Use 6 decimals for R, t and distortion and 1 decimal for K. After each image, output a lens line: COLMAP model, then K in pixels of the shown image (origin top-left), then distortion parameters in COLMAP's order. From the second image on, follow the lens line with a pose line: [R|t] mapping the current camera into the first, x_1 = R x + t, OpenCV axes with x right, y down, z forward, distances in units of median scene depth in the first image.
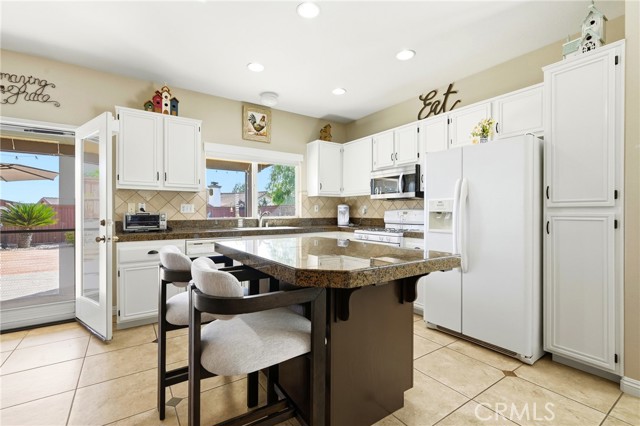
lens RADIAL K [[294.6, 0, 324.5], [0, 294.6, 208.5], [0, 0, 1]] dist [0.004980, -0.000343]
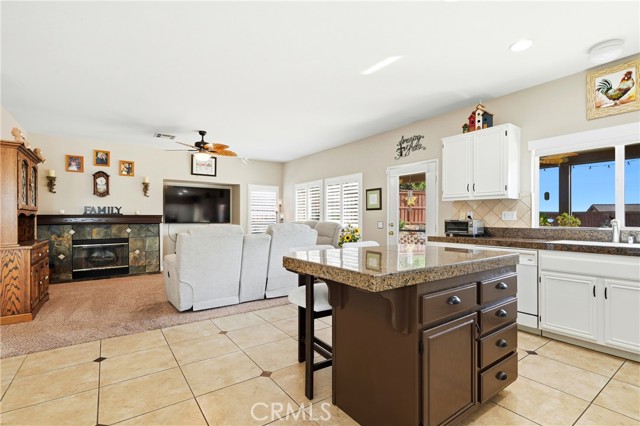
lens RADIAL K [[294.6, 0, 316.4], [0, 294.6, 216.1], [0, 0, 1]] dist [0.004980, -0.000343]
pose [[0.010279, -0.006041, -0.999929, 0.487448], [0.007228, 0.999956, -0.005966, 0.002094], [0.999921, -0.007166, 0.010322, 0.341371]]
